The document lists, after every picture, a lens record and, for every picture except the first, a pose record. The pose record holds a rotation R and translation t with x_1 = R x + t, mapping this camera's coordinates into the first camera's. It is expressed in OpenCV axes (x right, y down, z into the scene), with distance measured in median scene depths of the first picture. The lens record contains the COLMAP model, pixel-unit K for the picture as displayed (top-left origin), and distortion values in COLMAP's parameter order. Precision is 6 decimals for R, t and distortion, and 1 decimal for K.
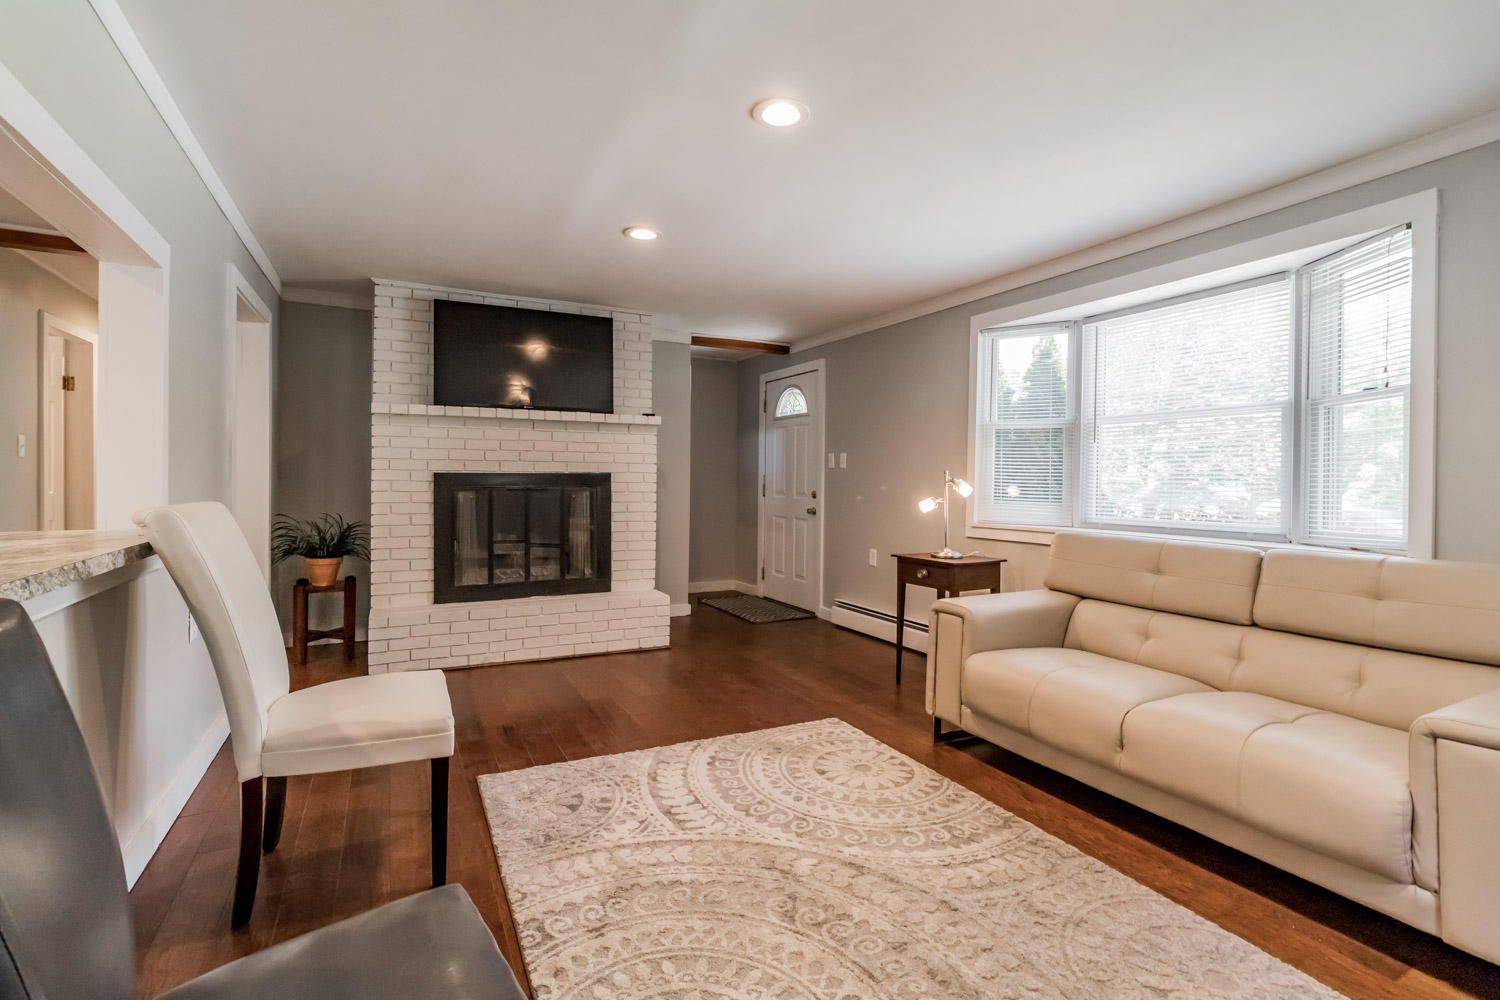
lens RADIAL K [[704.1, 0, 746.7], [0, 704.1, 487.2], [0, 0, 1]] dist [0.000532, 0.000619]
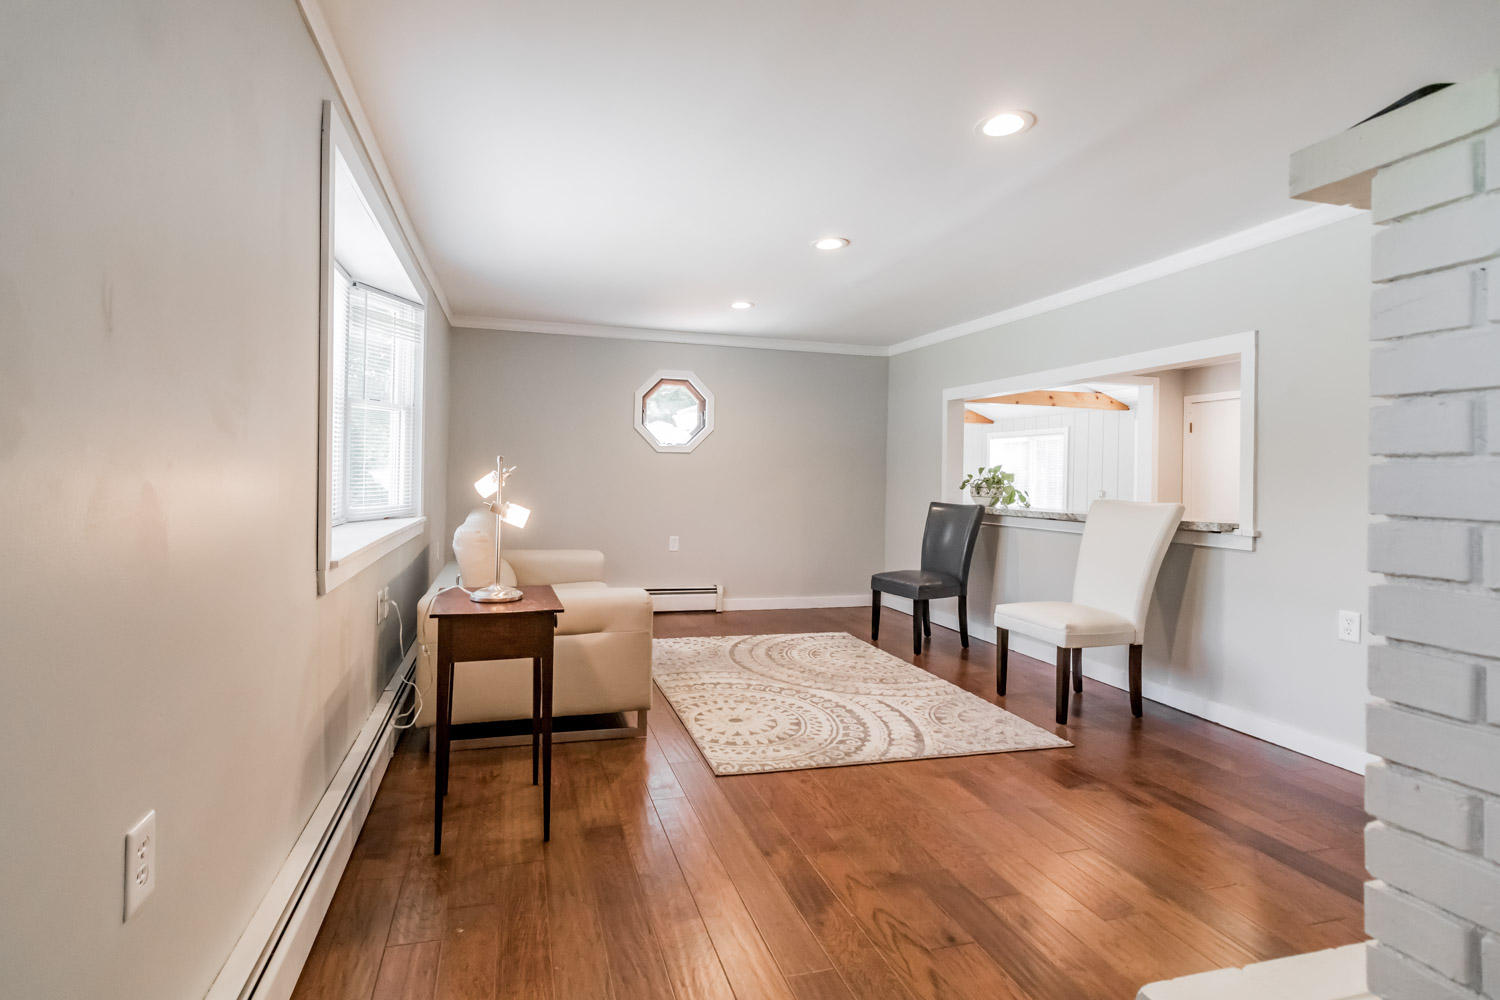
lens RADIAL K [[704.1, 0, 703.3], [0, 704.1, 470.9], [0, 0, 1]] dist [0.000532, 0.000619]
pose [[-0.976626, -0.026259, 0.213336, -0.023760], [-0.026072, 0.999653, 0.003692, -0.023659], [-0.213359, -0.001956, -0.976972, 2.208724]]
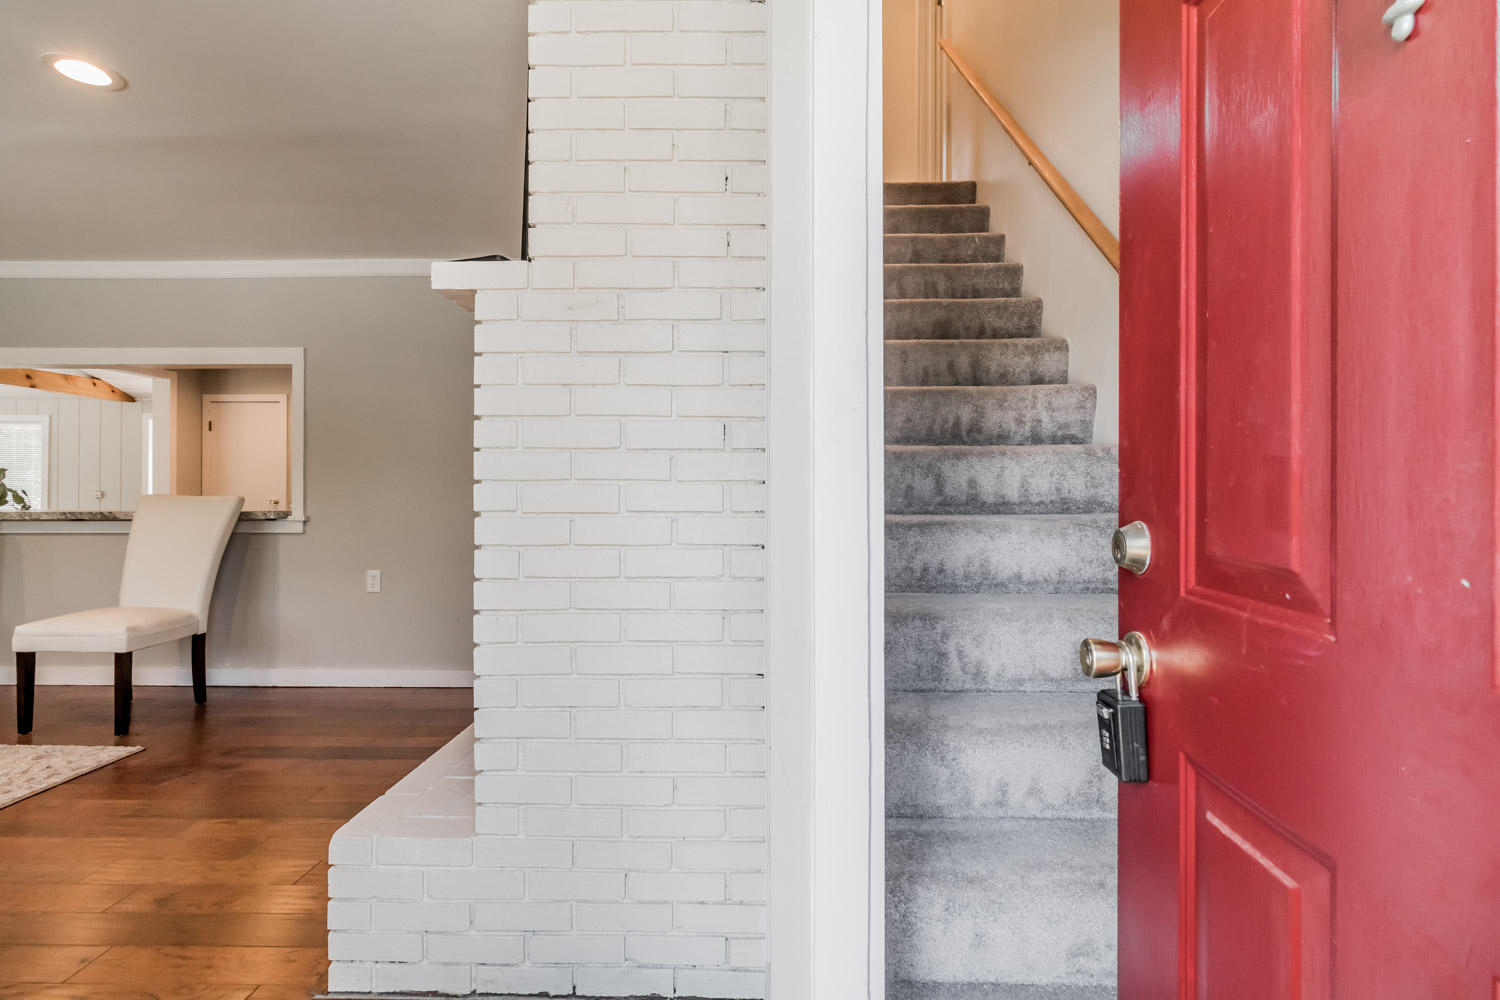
lens RADIAL K [[704.1, 0, 750.0], [0, 704.1, 487.8], [0, 0, 1]] dist [0.000532, 0.000619]
pose [[-0.470181, -0.013618, -0.882465, 0.150926], [-0.015852, 0.999850, -0.006983, -0.003309], [0.882428, 0.010706, -0.470326, 2.307059]]
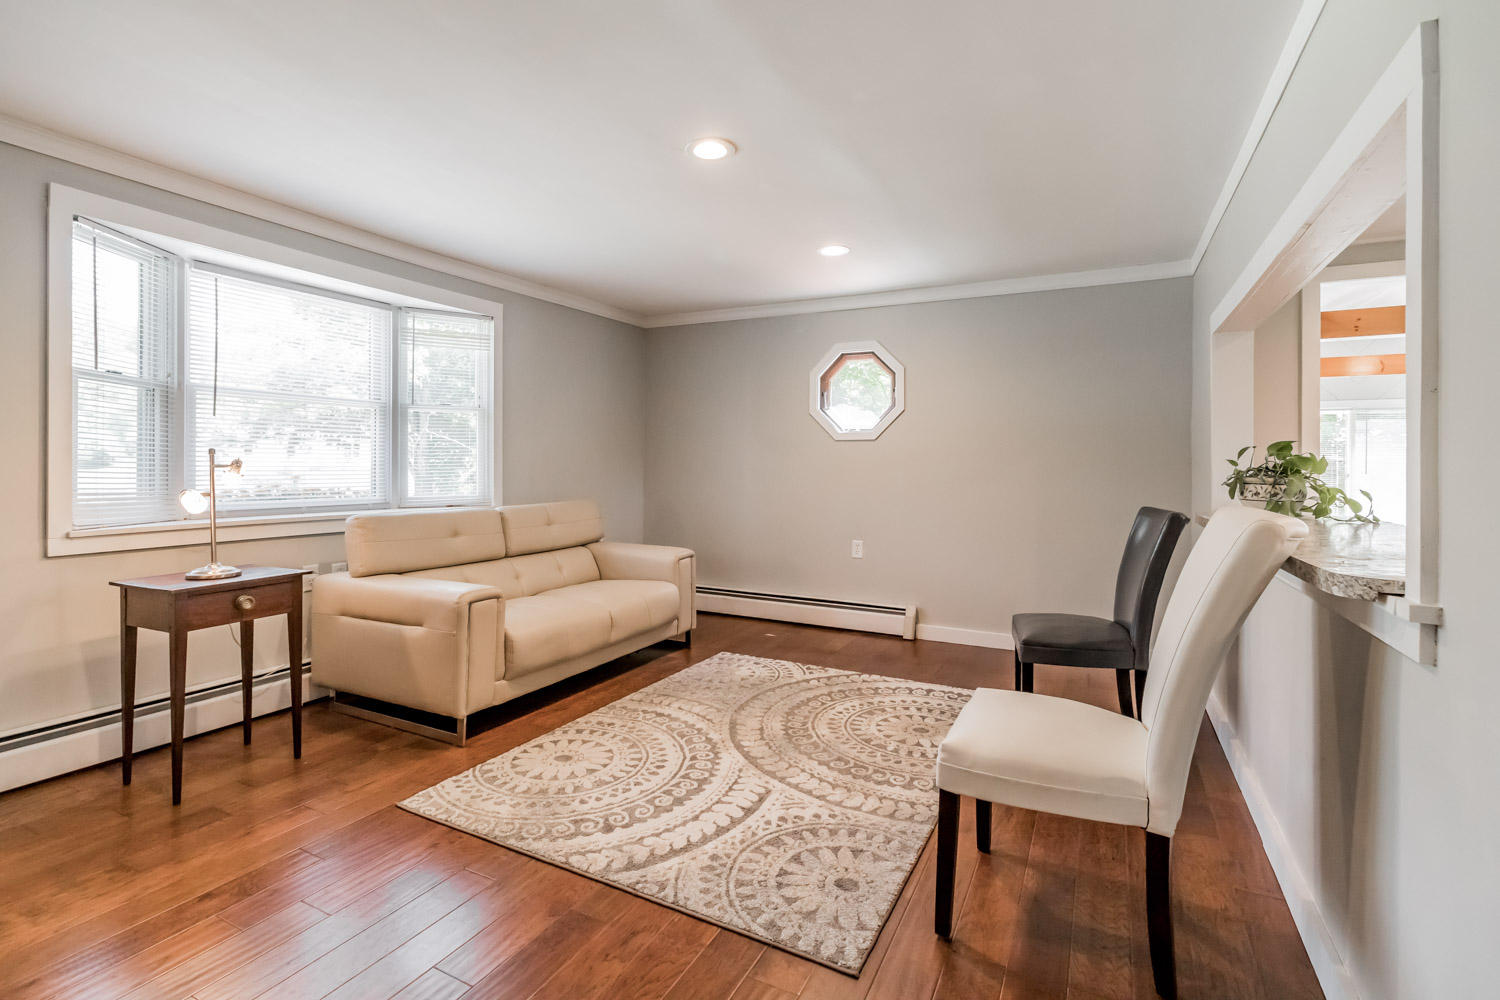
lens RADIAL K [[704.1, 0, 735.3], [0, 704.1, 462.4], [0, 0, 1]] dist [0.000532, 0.000619]
pose [[-0.577817, -0.009811, 0.816107, -0.789929], [-0.005677, 0.999952, 0.008001, -0.025682], [-0.816146, -0.000010, -0.577845, 1.400158]]
